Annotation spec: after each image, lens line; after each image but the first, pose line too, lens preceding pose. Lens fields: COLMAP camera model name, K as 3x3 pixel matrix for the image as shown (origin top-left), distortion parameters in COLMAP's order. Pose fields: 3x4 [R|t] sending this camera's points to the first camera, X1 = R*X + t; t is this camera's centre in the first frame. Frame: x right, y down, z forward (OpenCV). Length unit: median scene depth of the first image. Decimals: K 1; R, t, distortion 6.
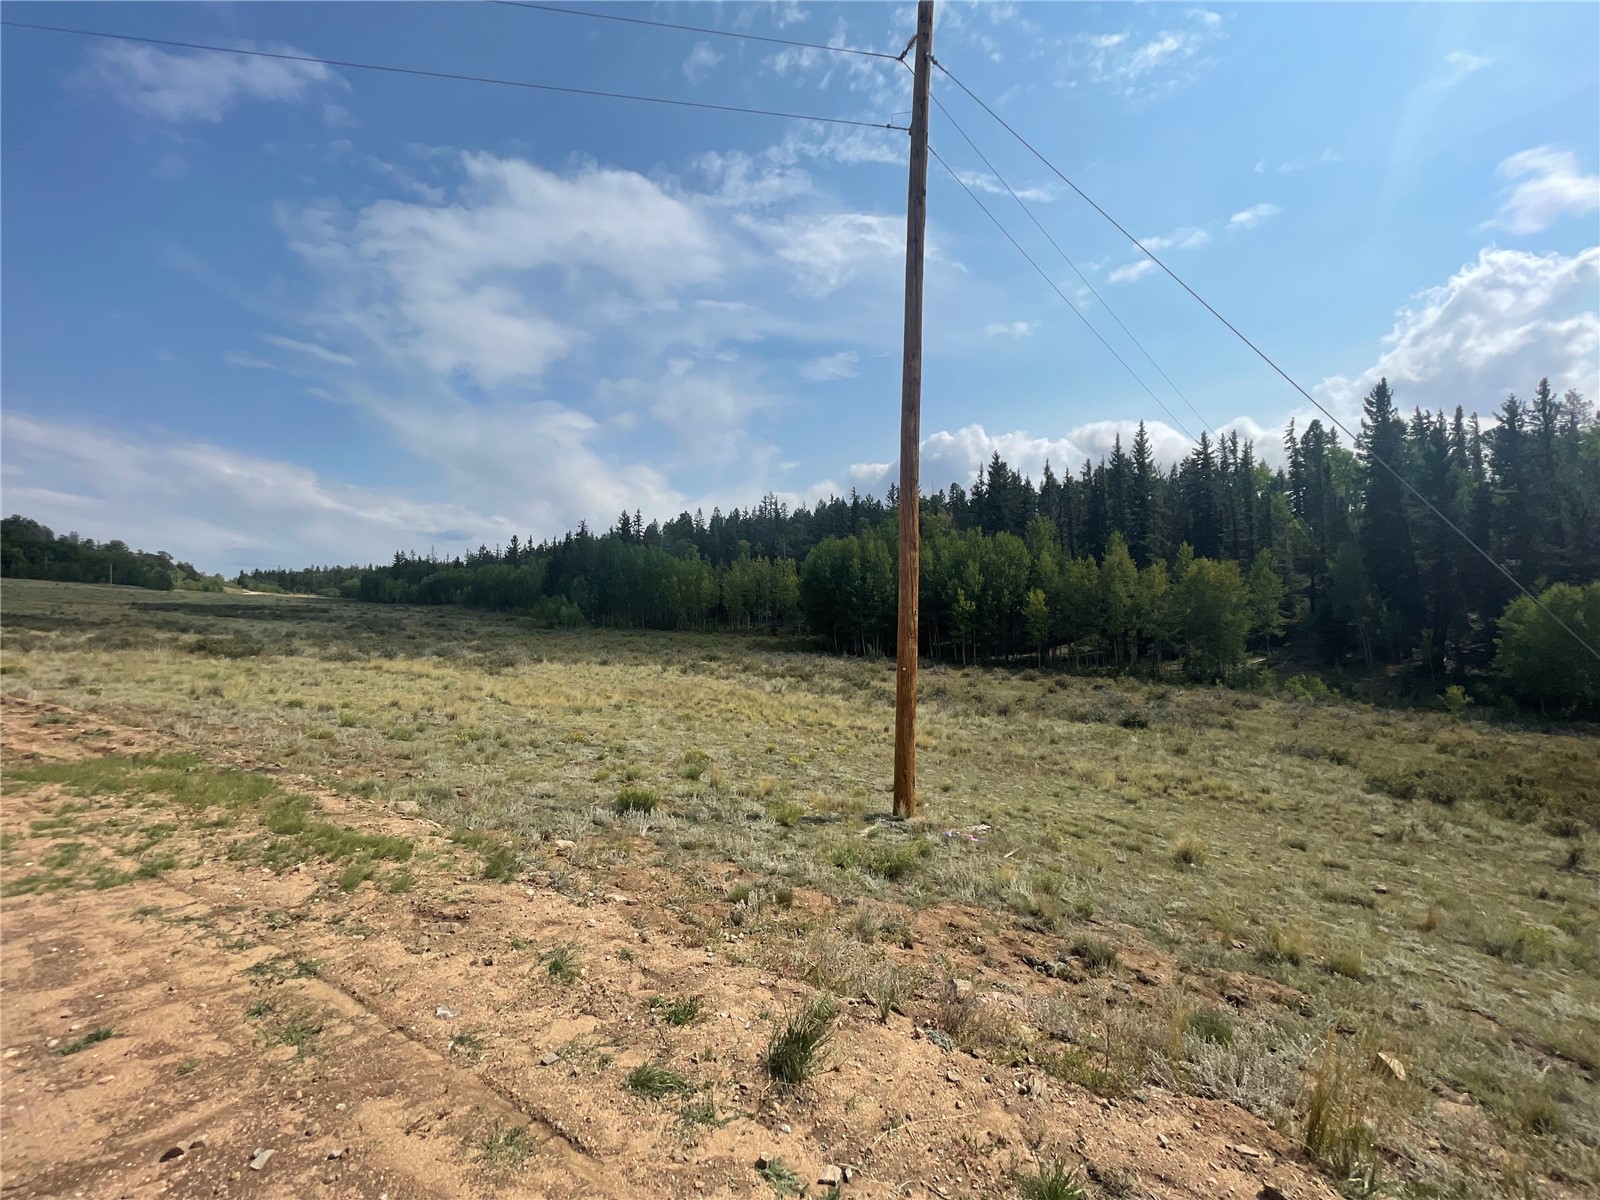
lens RADIAL K [[644.1, 0, 800.0], [0, 644.1, 600.0], [0, 0, 1]] dist [-0.000113, -0.000003]
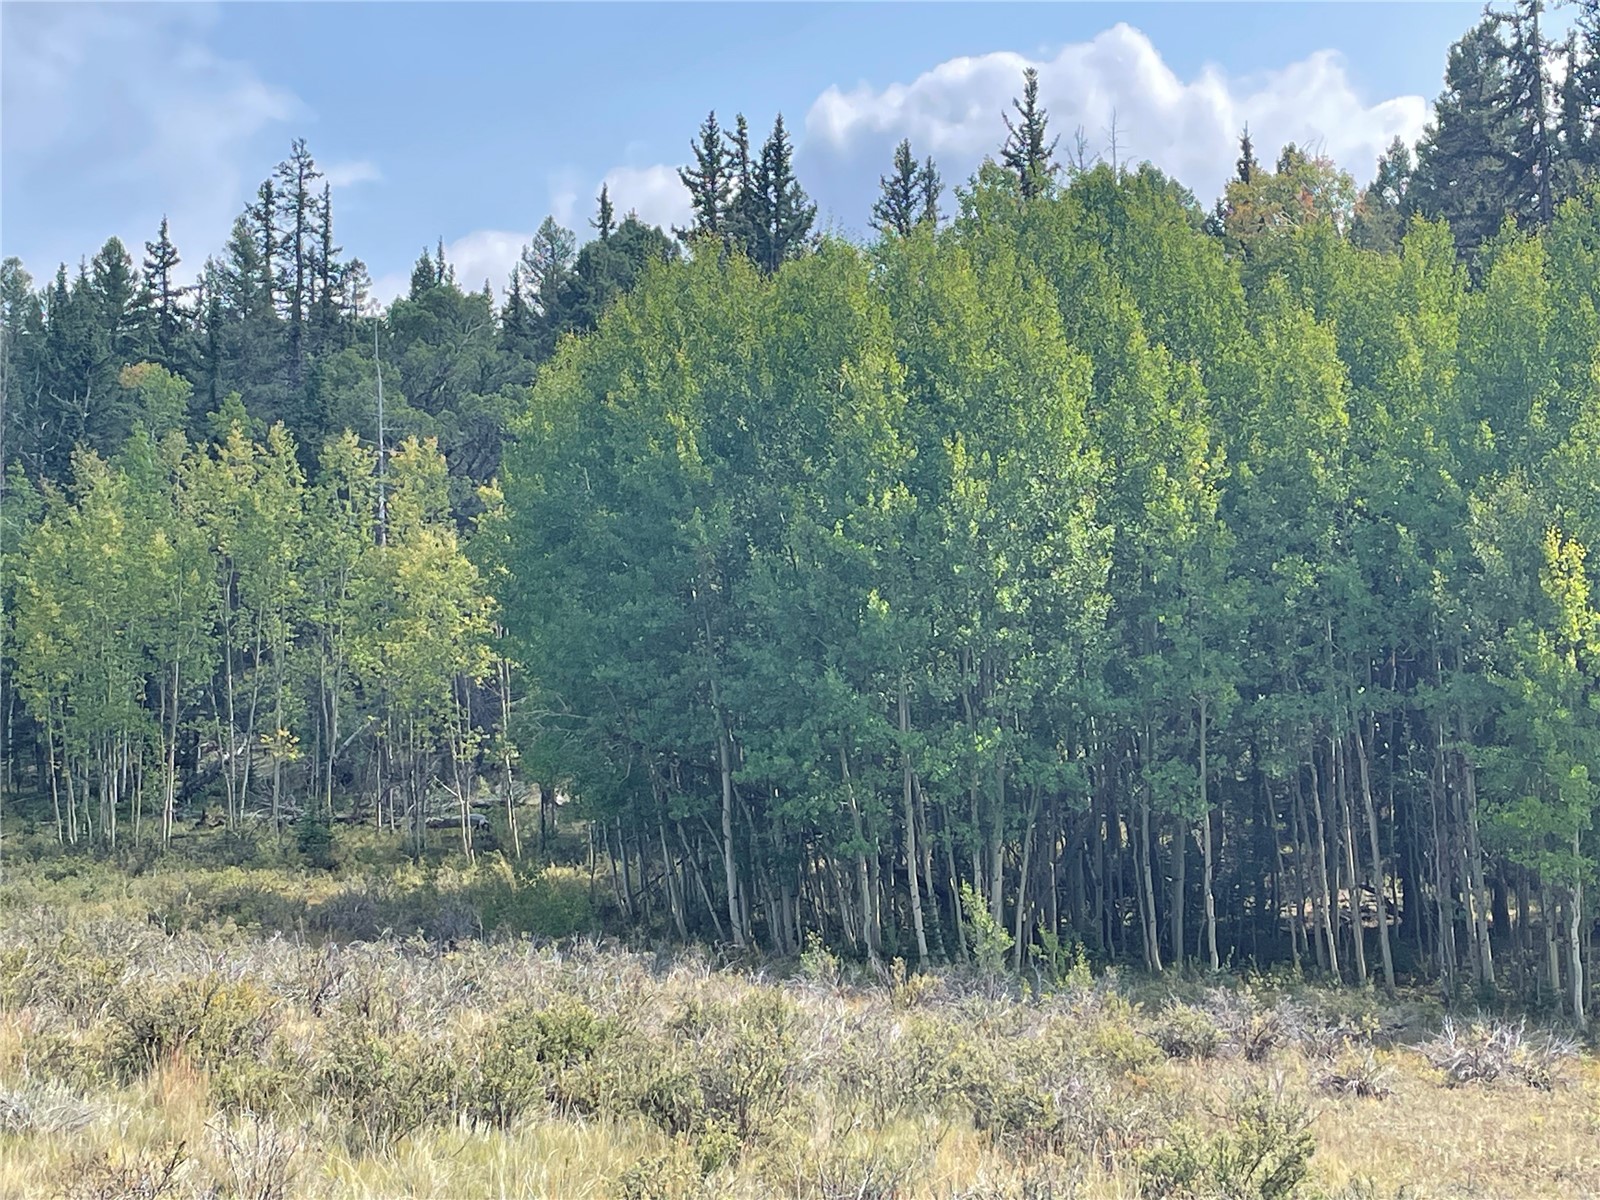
lens RADIAL K [[2800.7, 0, 827.6], [0, 2800.7, 573.5], [0, 0, 1]] dist [0.098623, -0.053346]
pose [[0.988680, 0.017713, 0.148992, -0.028688], [-0.007527, 0.997612, -0.068653, 0.040343], [-0.149852, 0.066754, 0.986452, 0.345075]]
